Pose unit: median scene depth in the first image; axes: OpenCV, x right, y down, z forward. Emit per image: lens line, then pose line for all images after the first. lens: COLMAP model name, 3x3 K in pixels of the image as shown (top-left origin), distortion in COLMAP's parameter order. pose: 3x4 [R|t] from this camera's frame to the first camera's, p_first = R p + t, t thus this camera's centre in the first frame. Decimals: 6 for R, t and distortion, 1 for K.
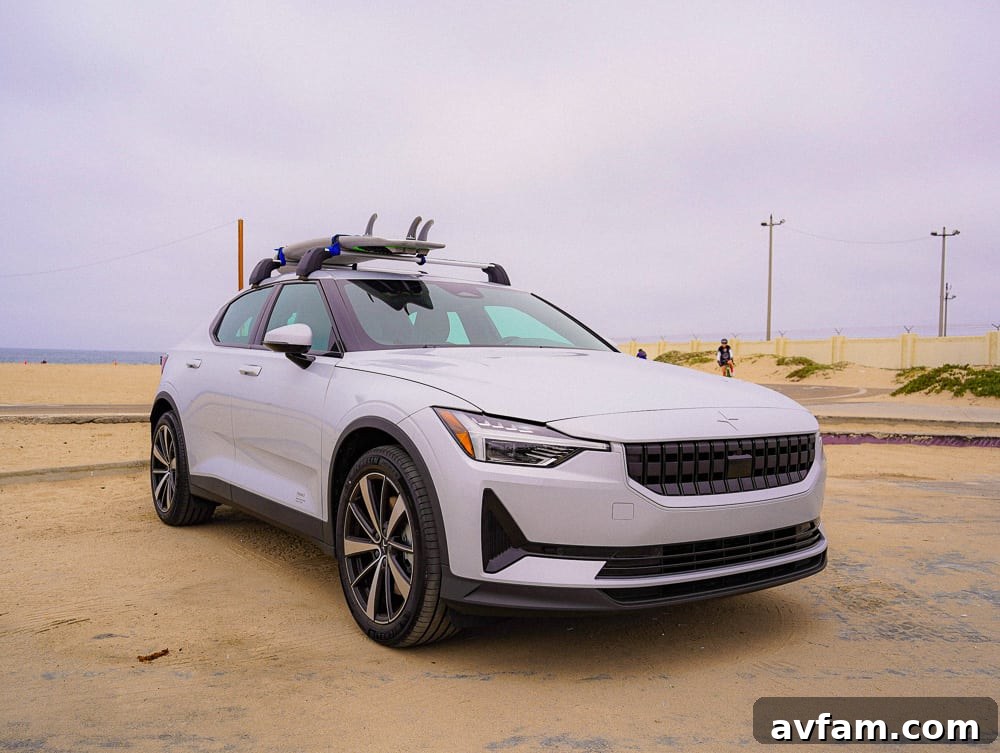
lens RADIAL K [[885.9, 0, 495.1], [0, 885.9, 376.9], [0, 0, 1]] dist [-0.012772, 0.022021]
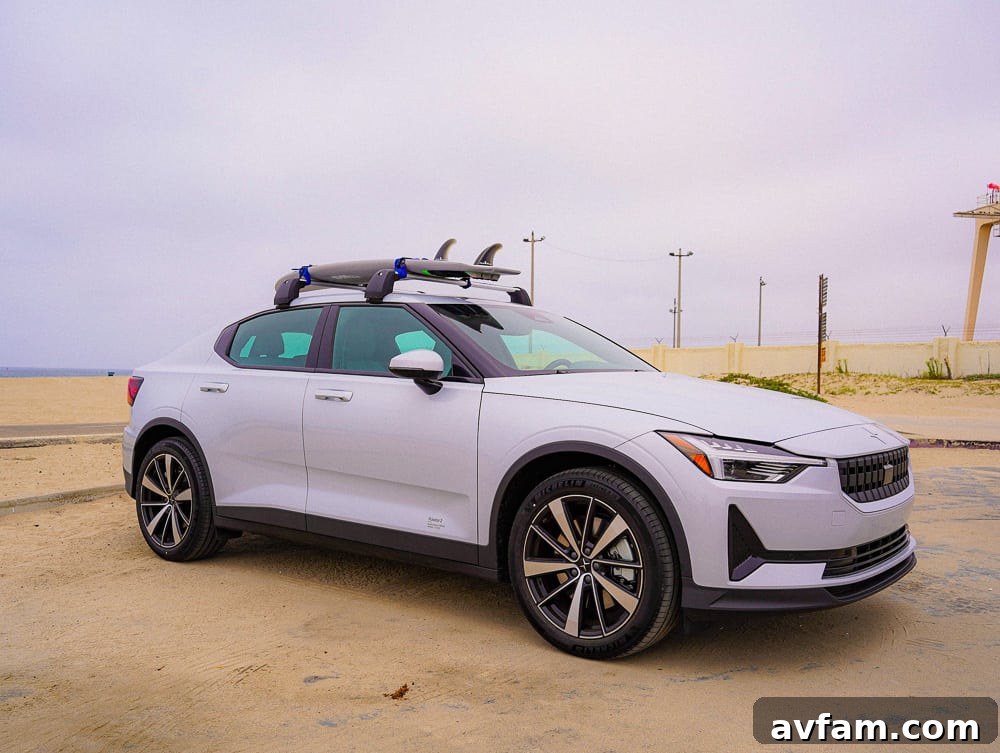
lens RADIAL K [[885.9, 0, 496.0], [0, 885.9, 376.1], [0, 0, 1]] dist [-0.012772, 0.022021]
pose [[0.959549, -0.009626, 0.281379, -0.496883], [0.012881, 0.999870, -0.009720, -0.022154], [-0.281249, 0.012951, 0.959548, 0.019138]]
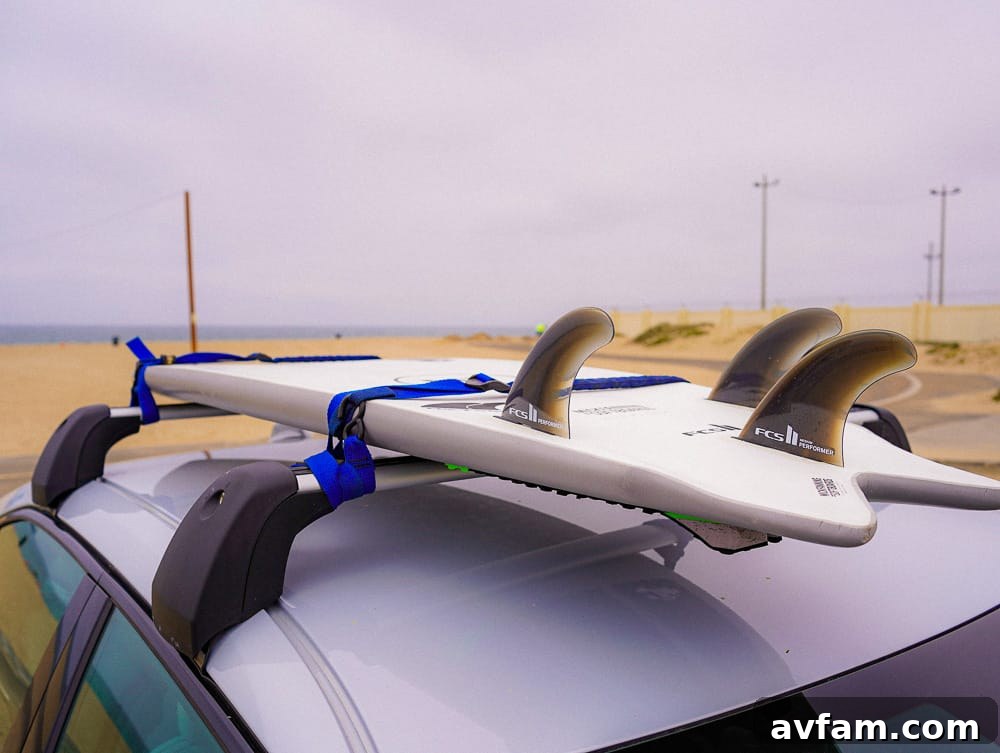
lens RADIAL K [[887.7, 0, 498.3], [0, 887.7, 381.2], [0, 0, 1]] dist [0.006924, 0.006499]
pose [[0.998837, -0.028622, 0.038796, -0.213150], [0.026925, 0.998687, 0.043587, -0.235336], [-0.039992, -0.042491, 0.998296, 1.104178]]
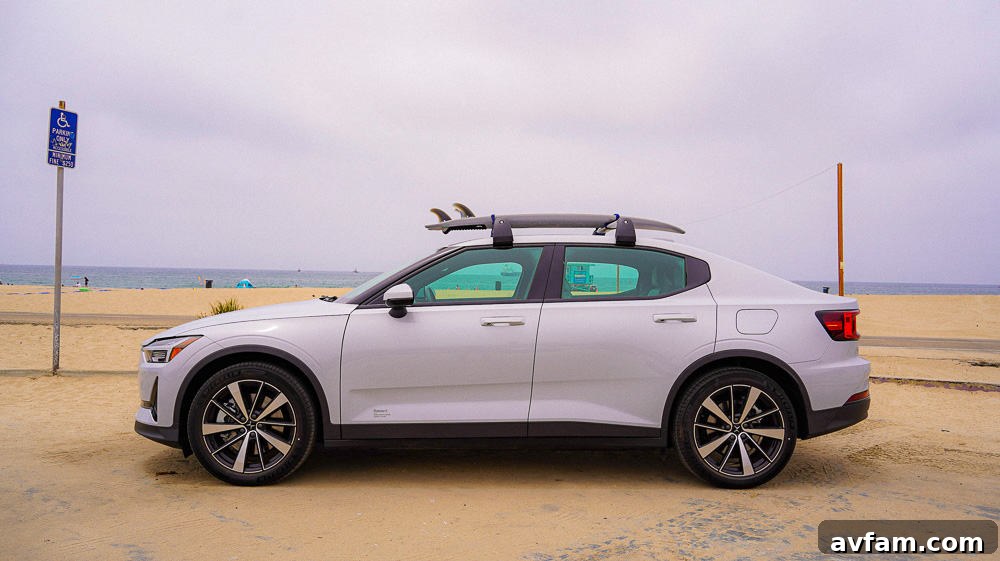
lens RADIAL K [[787.3, 0, 500.0], [0, 787.3, 279.2], [0, 0, 1]] dist [-0.012370, 0.019330]
pose [[0.702731, -0.008447, -0.711406, 1.092381], [-0.015033, 0.999530, -0.026718, -0.039696], [0.711297, 0.029471, 0.702274, 0.315366]]
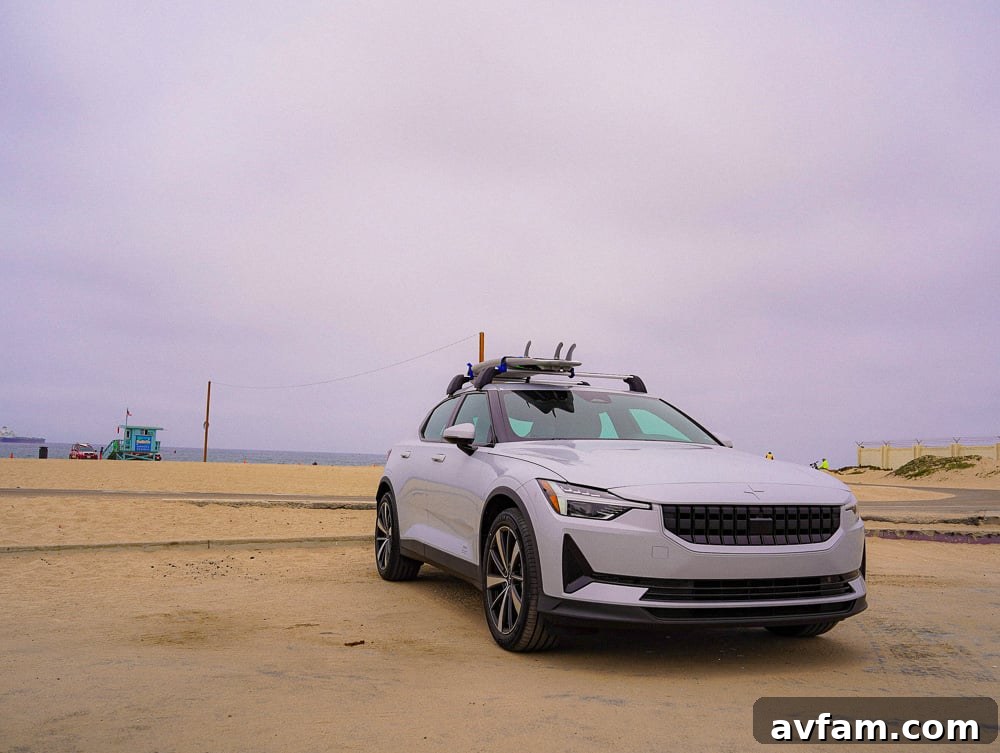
lens RADIAL K [[885.9, 0, 501.0], [0, 885.9, 380.7], [0, 0, 1]] dist [-0.012772, 0.022021]
pose [[0.964691, -0.017554, -0.262800, 0.227879], [-0.012326, 0.993674, -0.111620, 0.032880], [0.263097, 0.110919, 0.958372, -0.376058]]
